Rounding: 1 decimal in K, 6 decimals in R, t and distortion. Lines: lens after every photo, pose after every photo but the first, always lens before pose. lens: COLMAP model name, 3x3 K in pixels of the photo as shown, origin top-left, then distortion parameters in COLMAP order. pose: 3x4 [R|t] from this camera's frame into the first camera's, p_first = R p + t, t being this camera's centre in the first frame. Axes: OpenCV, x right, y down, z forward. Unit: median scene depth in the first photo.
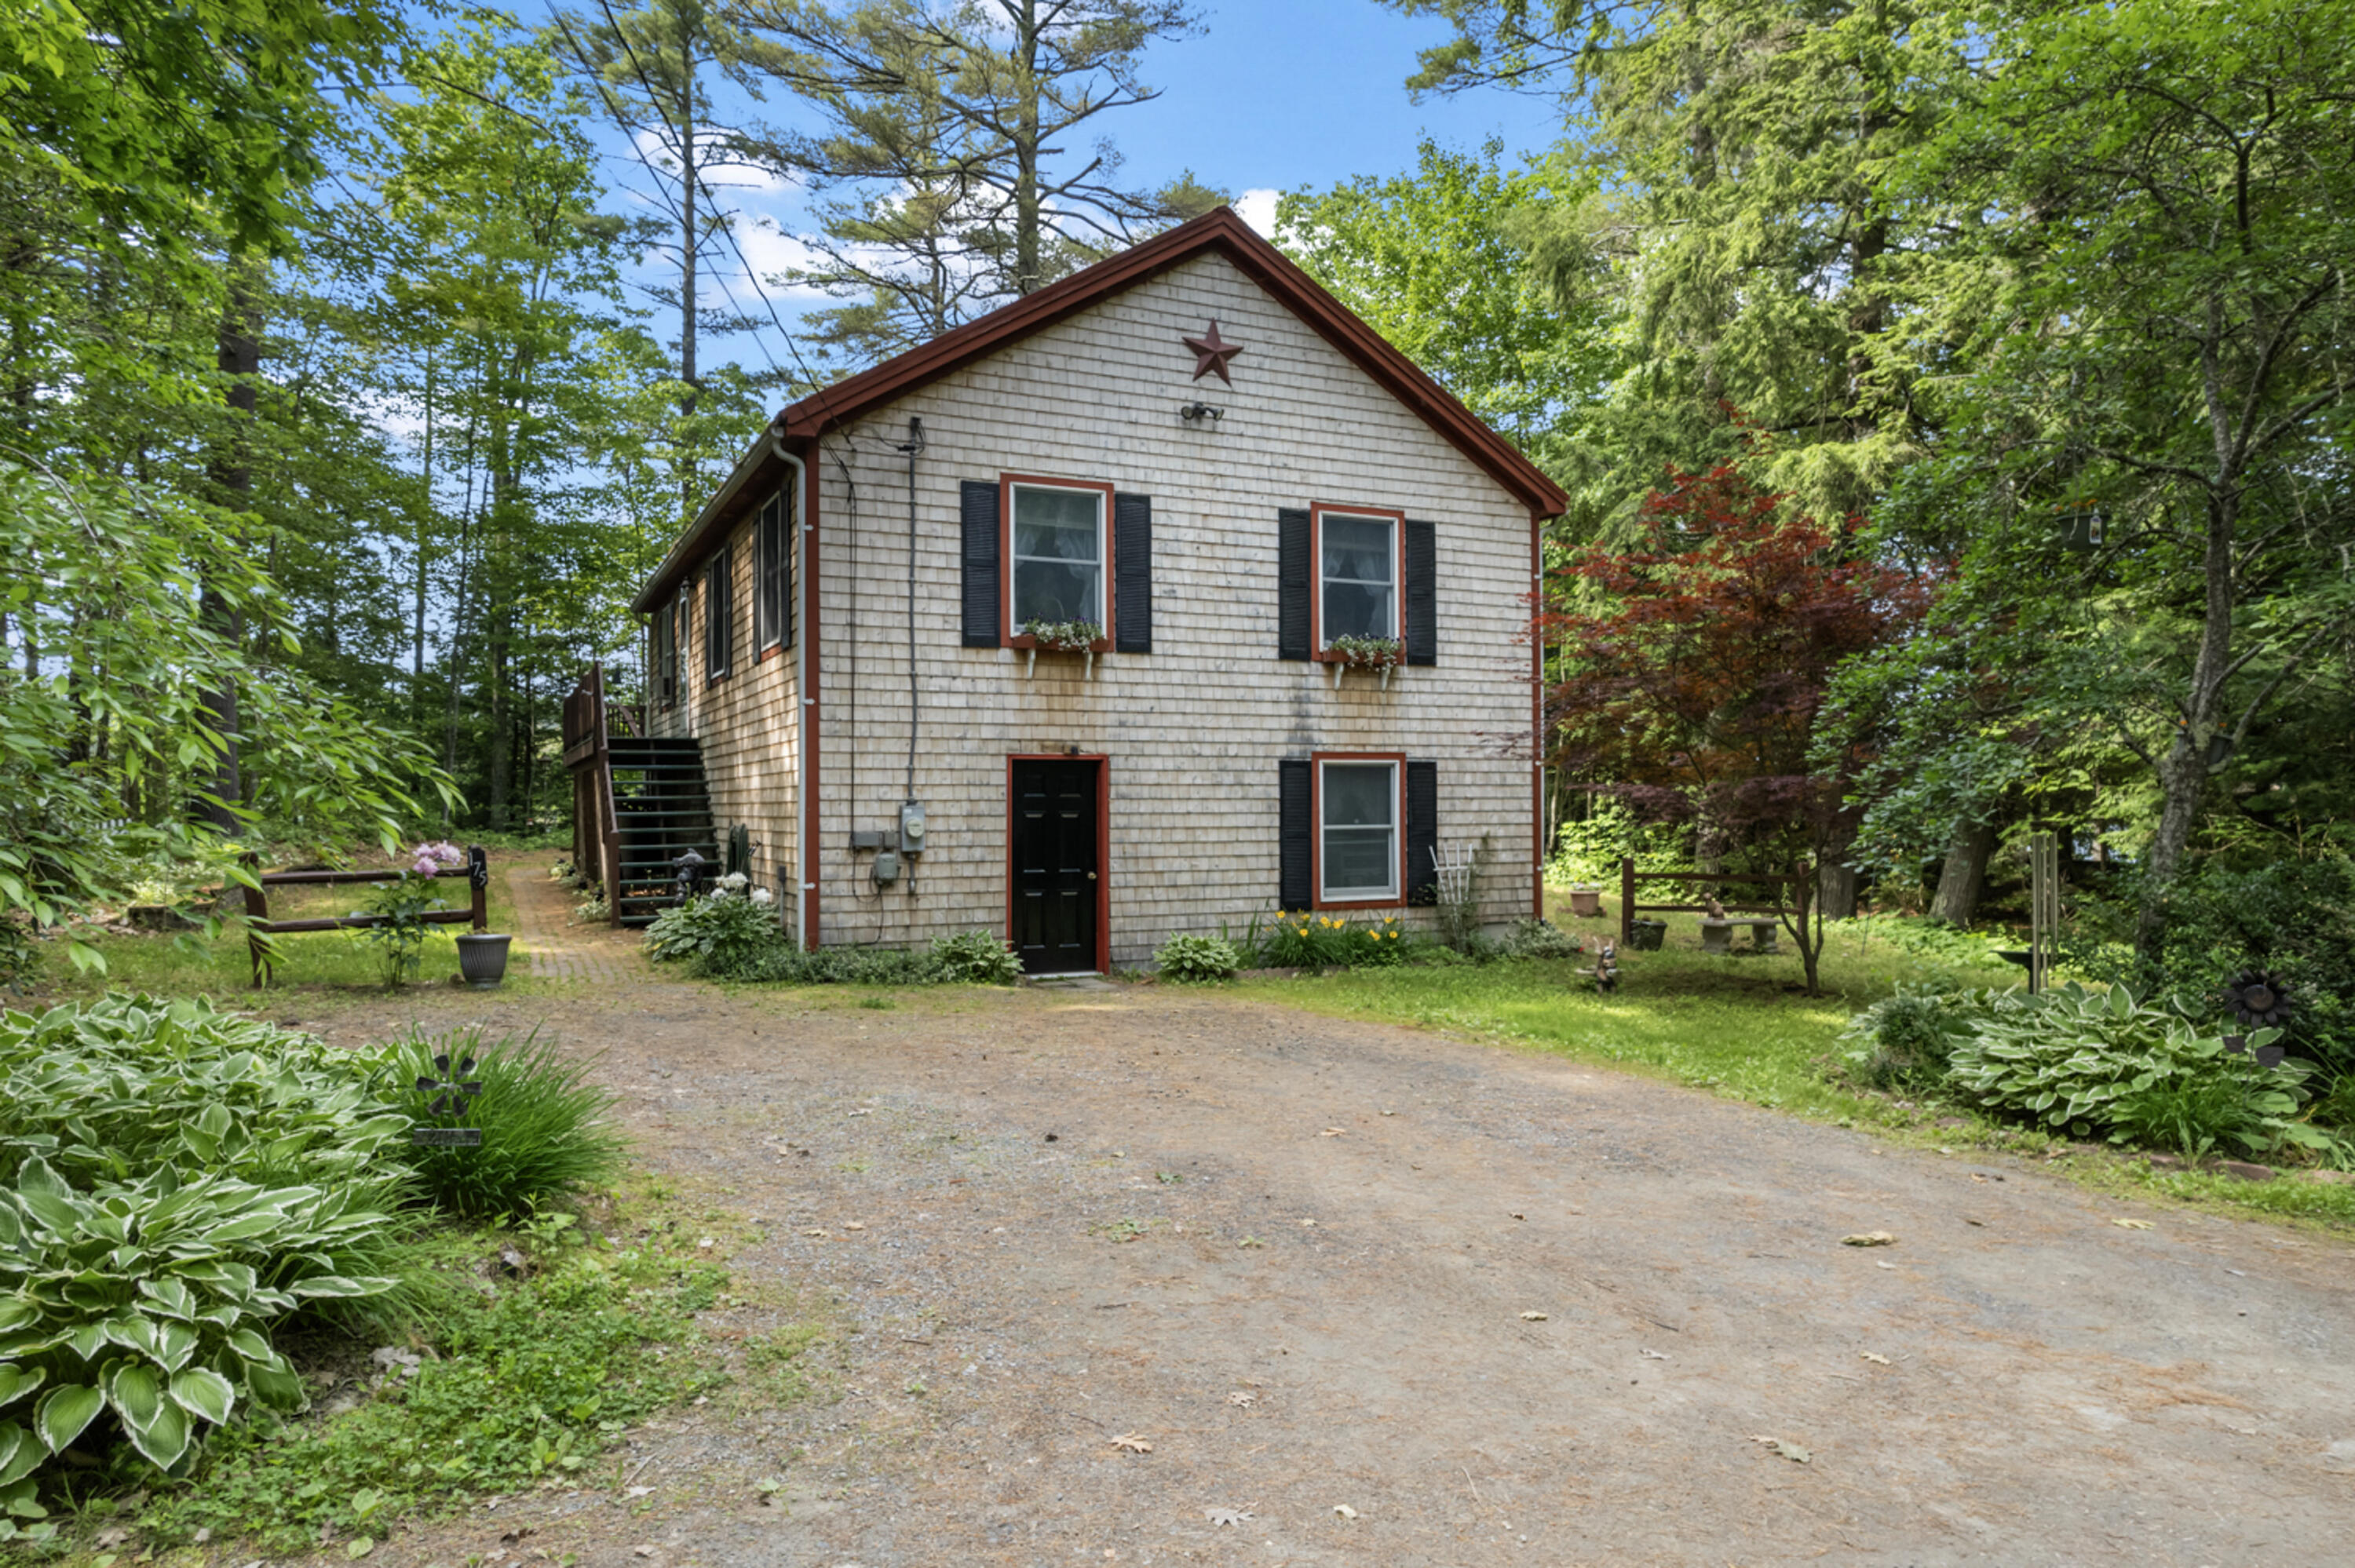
lens RADIAL K [[1528.0, 0, 1151.6], [0, 1528.0, 792.7], [0, 0, 1]] dist [-0.068343, 0.053125]
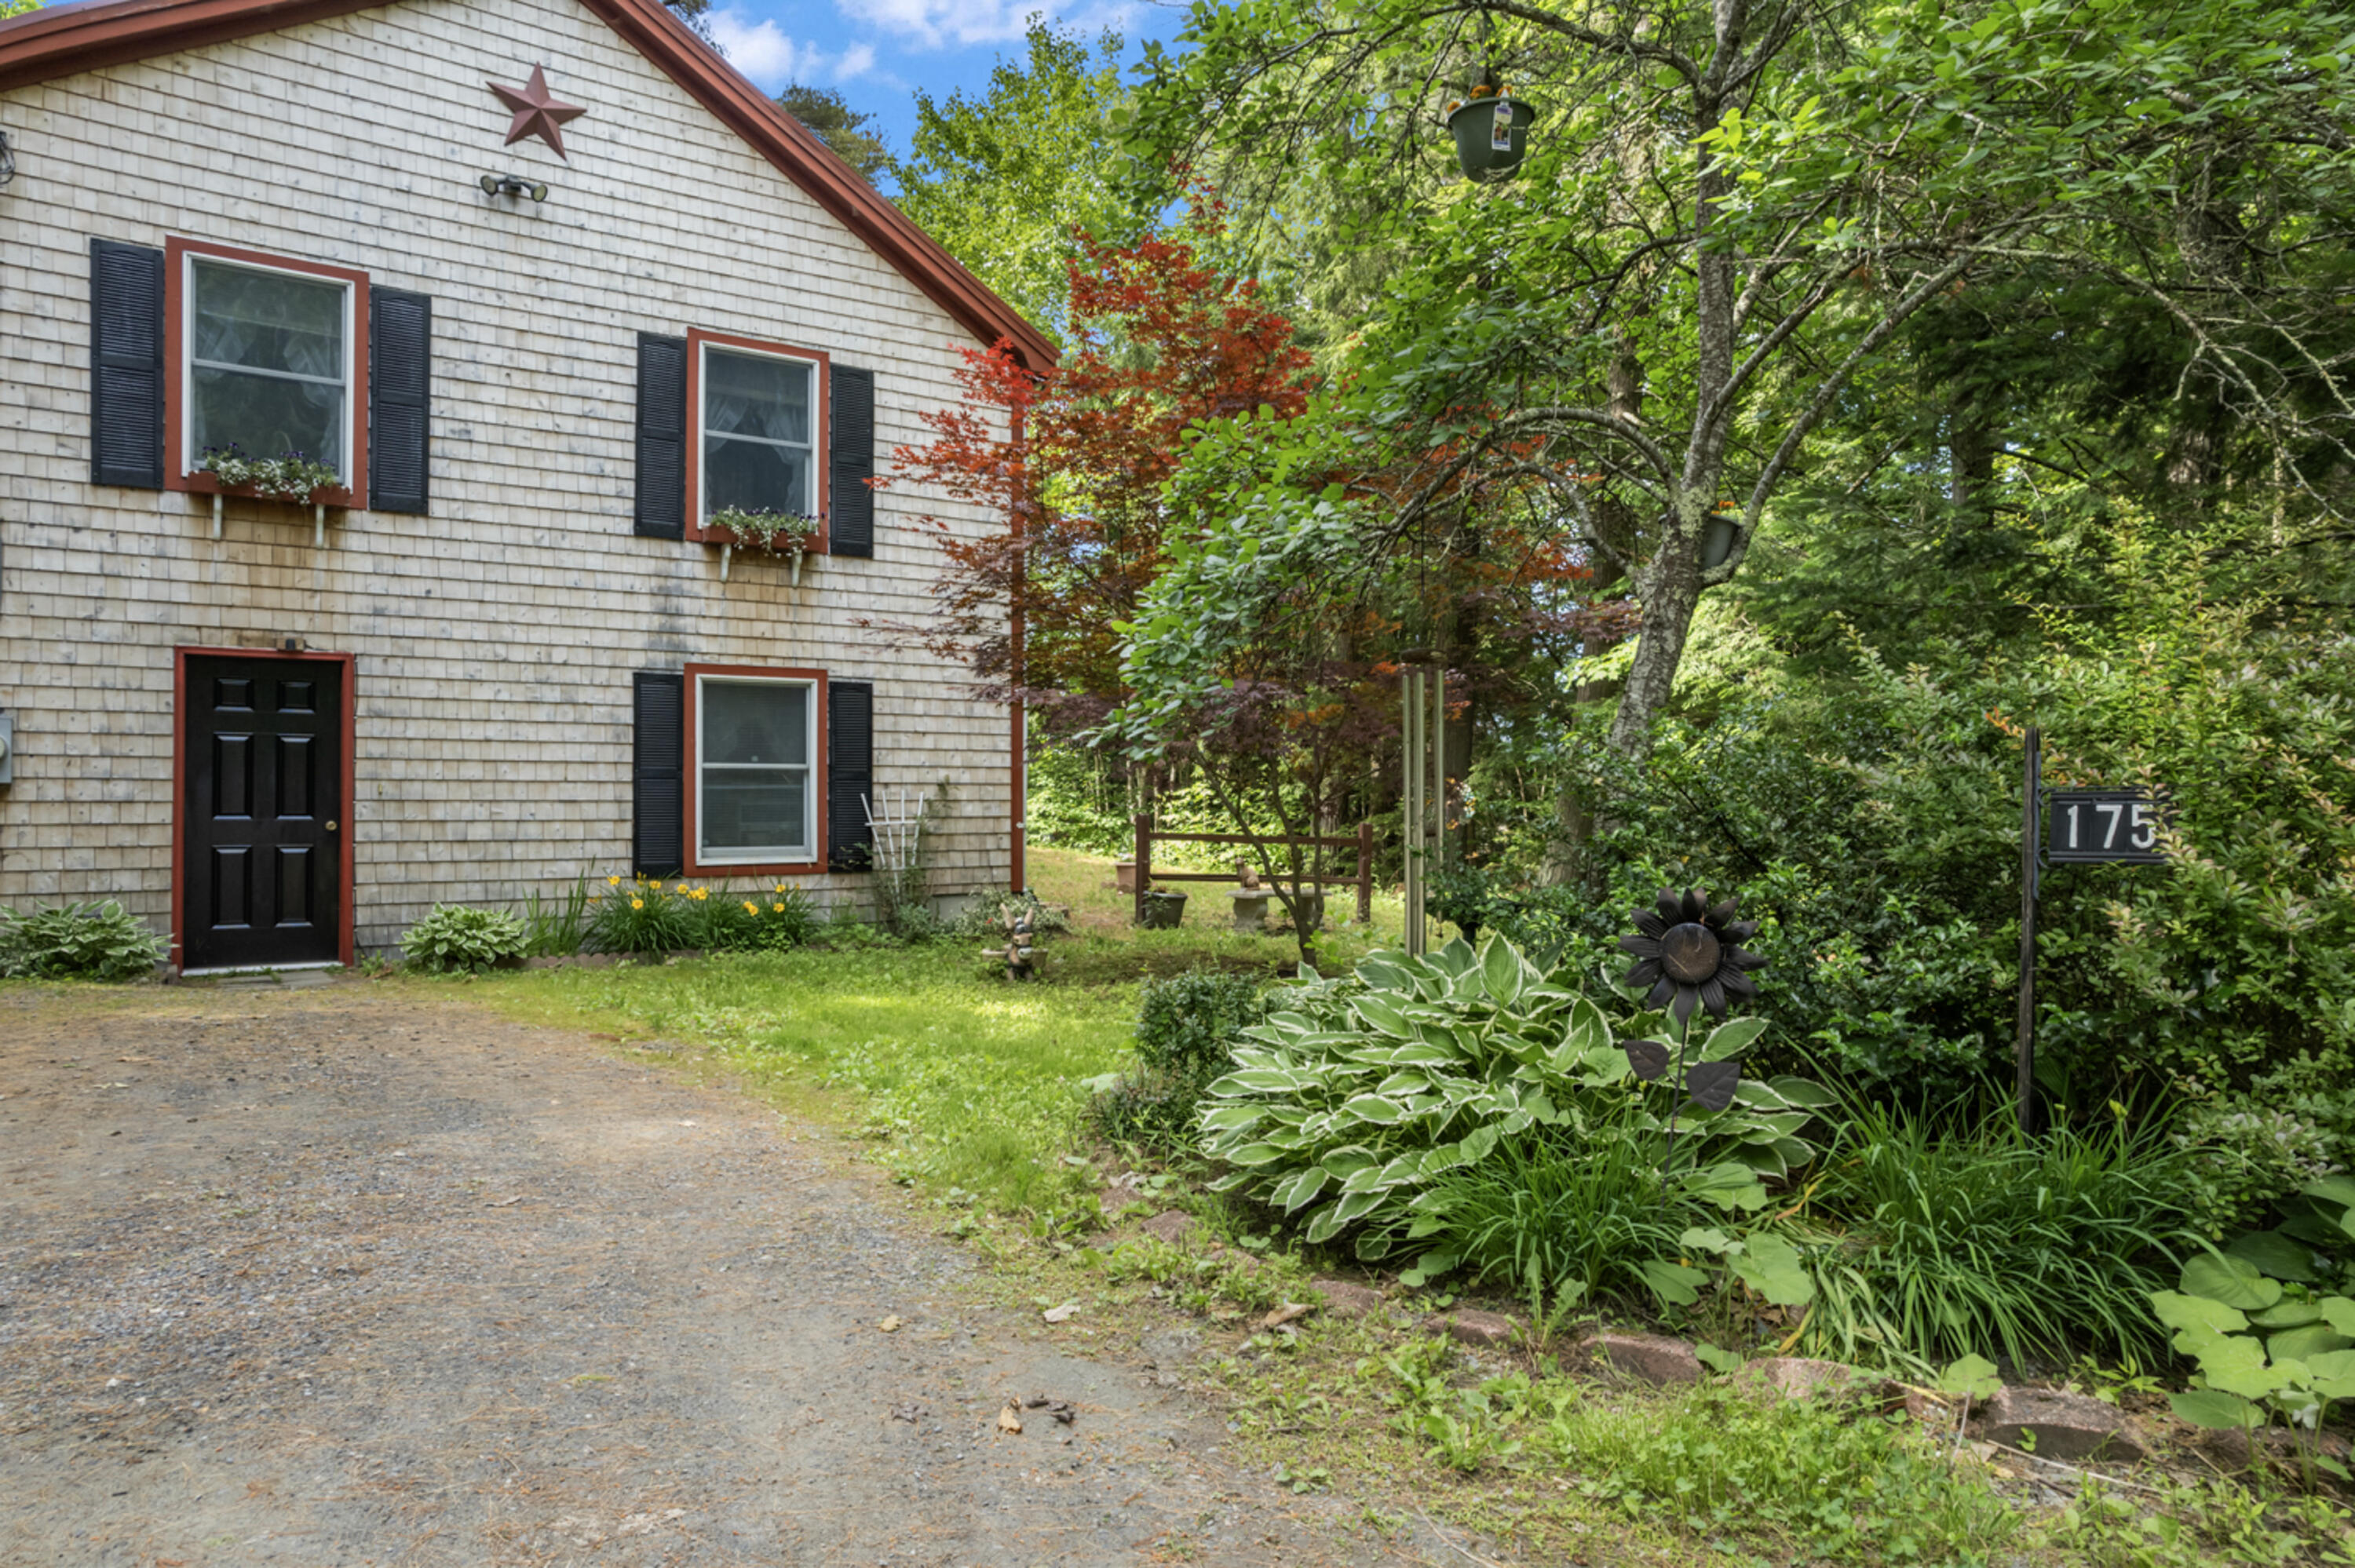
lens RADIAL K [[1528.0, 0, 1166.4], [0, 1528.0, 776.9], [0, 0, 1]] dist [-0.068343, 0.053125]
pose [[0.983249, 0.004858, 0.182200, 0.210853], [-0.002944, 0.999938, -0.010774, 0.037659], [-0.182241, 0.010057, 0.983202, 0.244544]]
